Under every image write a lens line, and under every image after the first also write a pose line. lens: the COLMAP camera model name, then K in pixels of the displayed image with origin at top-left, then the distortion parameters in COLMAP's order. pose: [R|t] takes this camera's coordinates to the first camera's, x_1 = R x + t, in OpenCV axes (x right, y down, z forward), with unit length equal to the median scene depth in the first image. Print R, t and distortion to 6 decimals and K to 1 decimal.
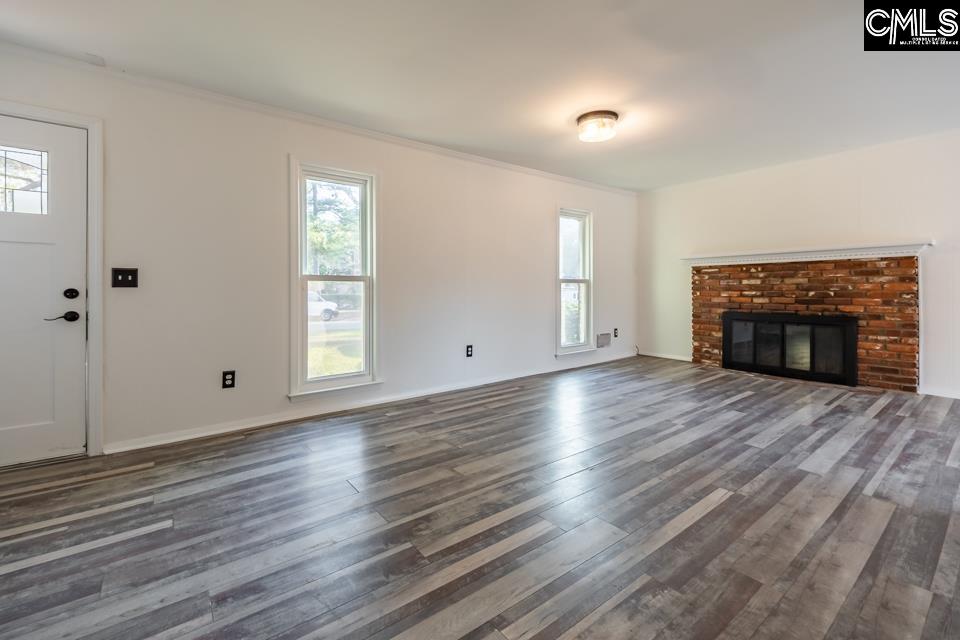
lens RADIAL K [[400.2, 0, 521.8], [0, 400.2, 286.9], [0, 0, 1]] dist [-0.001463, -0.000882]
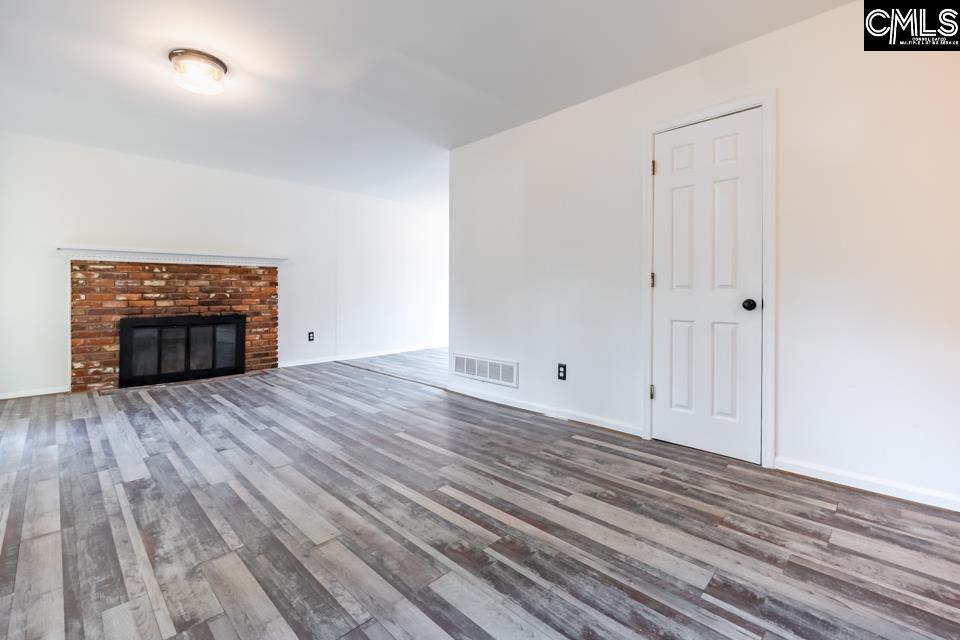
lens RADIAL K [[445.6, 0, 458.2], [0, 445.6, 280.1], [0, 0, 1]] dist [-0.001706, -0.000170]
pose [[-0.060116, 0.030159, 0.997736, -0.511181], [-0.003650, 0.999530, -0.030433, 0.009625], [-0.998185, -0.005471, -0.059978, 0.423431]]
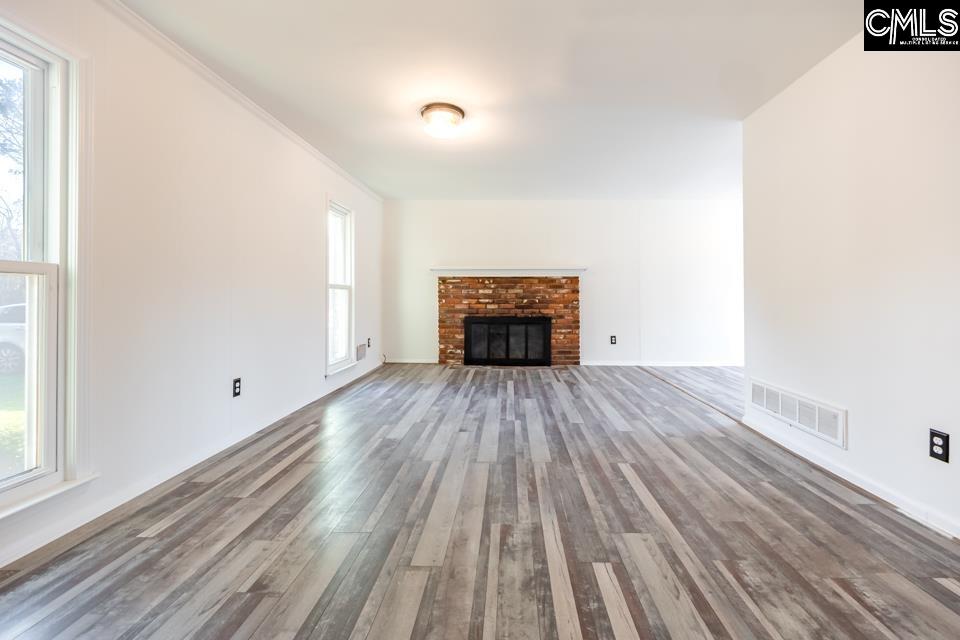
lens RADIAL K [[371.2, 0, 482.8], [0, 371.2, 292.2], [0, 0, 1]] dist [0.005954, -0.004446]
pose [[0.681439, 0.016354, 0.731692, -0.288499], [-0.009667, 0.999864, -0.013345, 0.005507], [-0.731811, 0.002020, 0.681505, 0.259974]]
